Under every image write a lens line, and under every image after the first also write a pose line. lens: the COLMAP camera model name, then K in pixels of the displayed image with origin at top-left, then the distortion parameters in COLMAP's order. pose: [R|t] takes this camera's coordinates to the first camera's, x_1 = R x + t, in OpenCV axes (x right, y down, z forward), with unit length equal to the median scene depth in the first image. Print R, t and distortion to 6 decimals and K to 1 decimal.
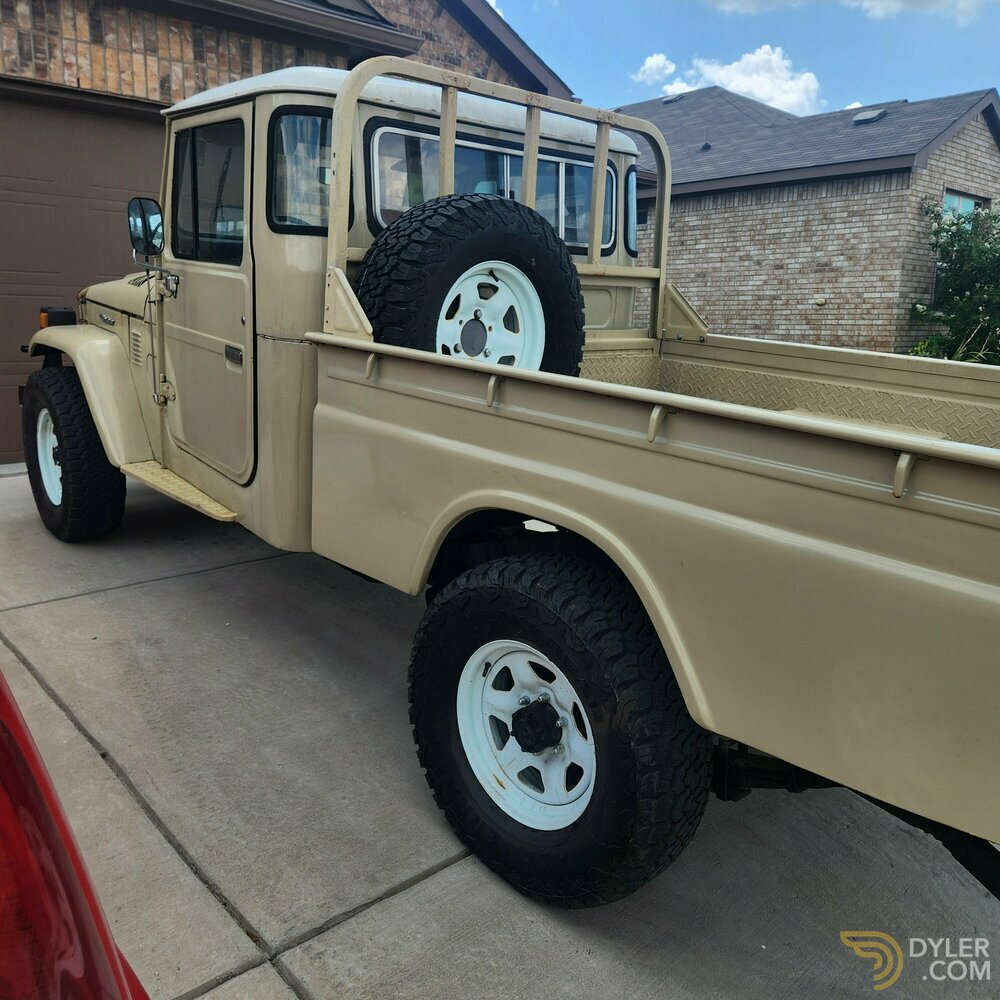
lens RADIAL K [[879.9, 0, 488.5], [0, 879.9, 502.0], [0, 0, 1]] dist [0.064977, -0.065714]
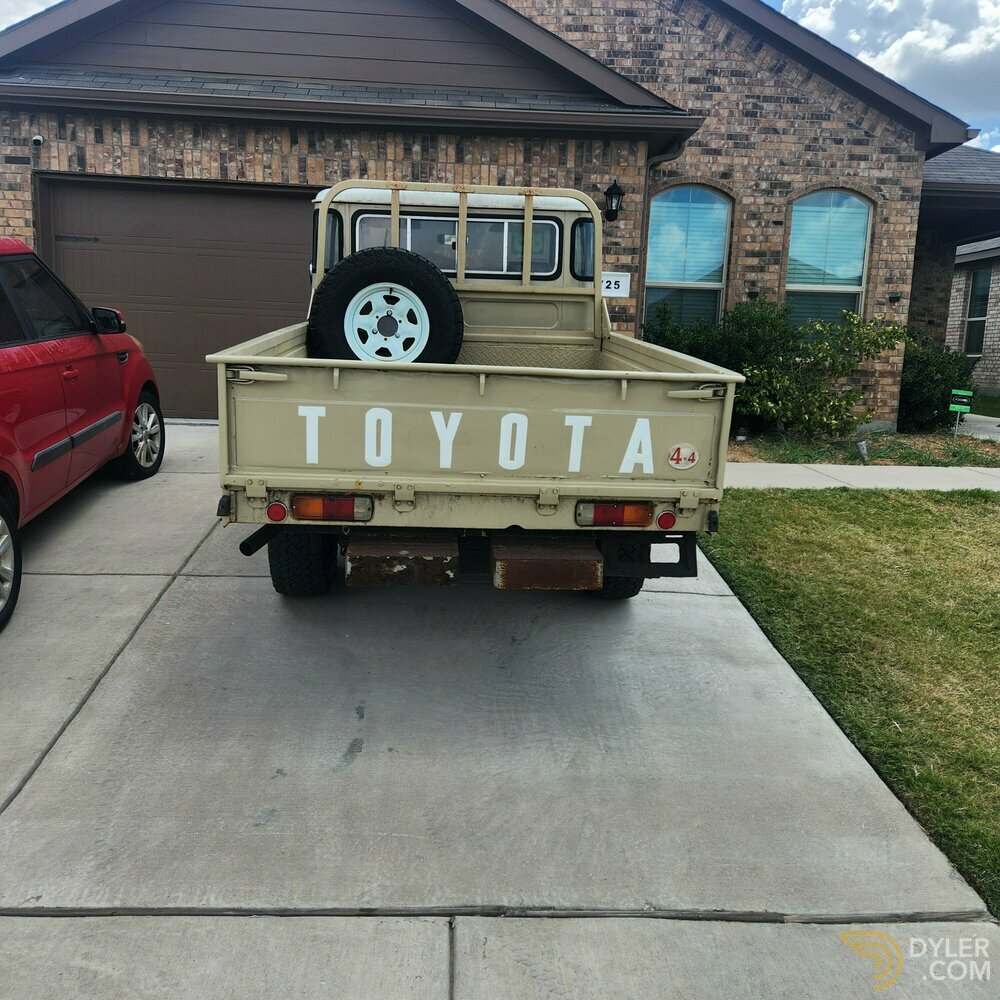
lens RADIAL K [[879.9, 0, 488.5], [0, 879.9, 502.0], [0, 0, 1]] dist [0.064977, -0.065714]
pose [[0.765122, 0.119448, -0.632709, 0.675791], [-0.154516, 0.987990, -0.000332, 0.069607], [0.625071, 0.098018, 0.774390, -0.116799]]
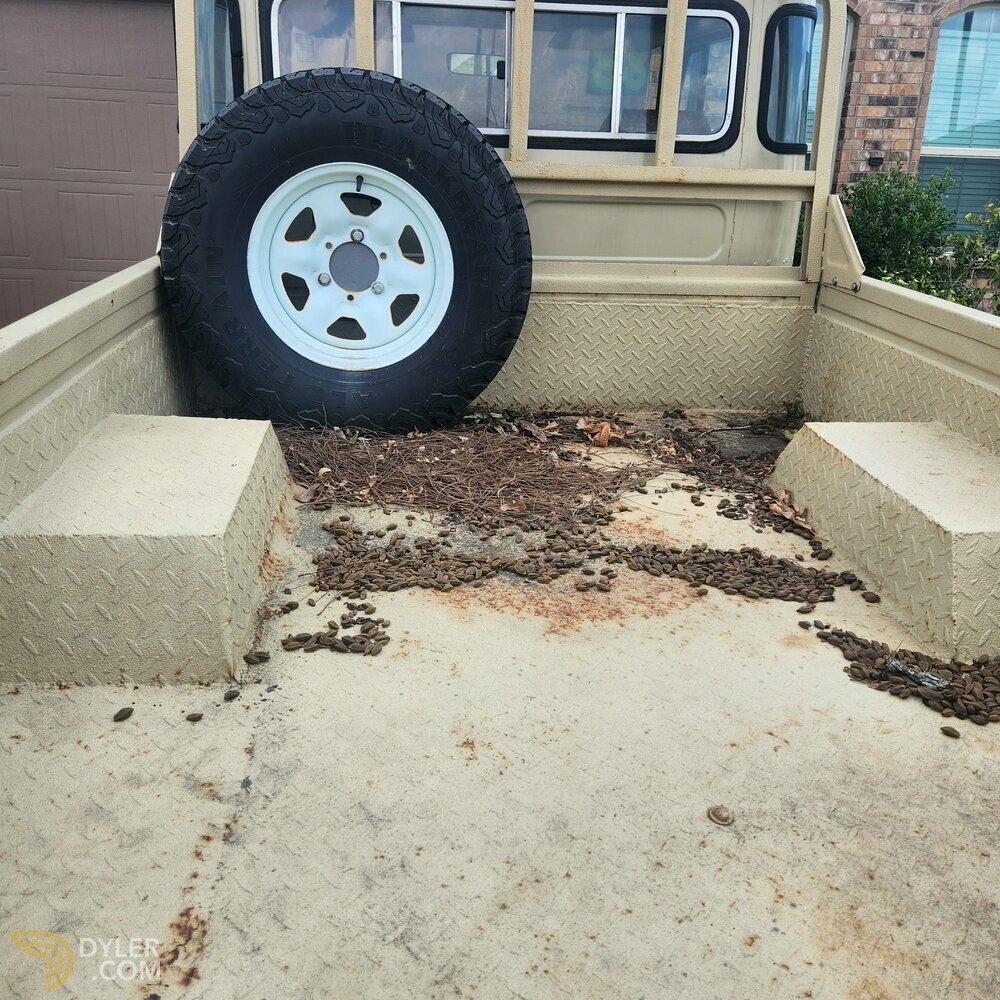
lens RADIAL K [[879.9, 0, 488.5], [0, 879.9, 502.0], [0, 0, 1]] dist [0.064977, -0.065714]
pose [[0.780948, 0.206399, -0.589508, 0.293663], [-0.151979, 0.978250, 0.141173, -0.057465], [0.605824, -0.020656, 0.795331, 0.231302]]
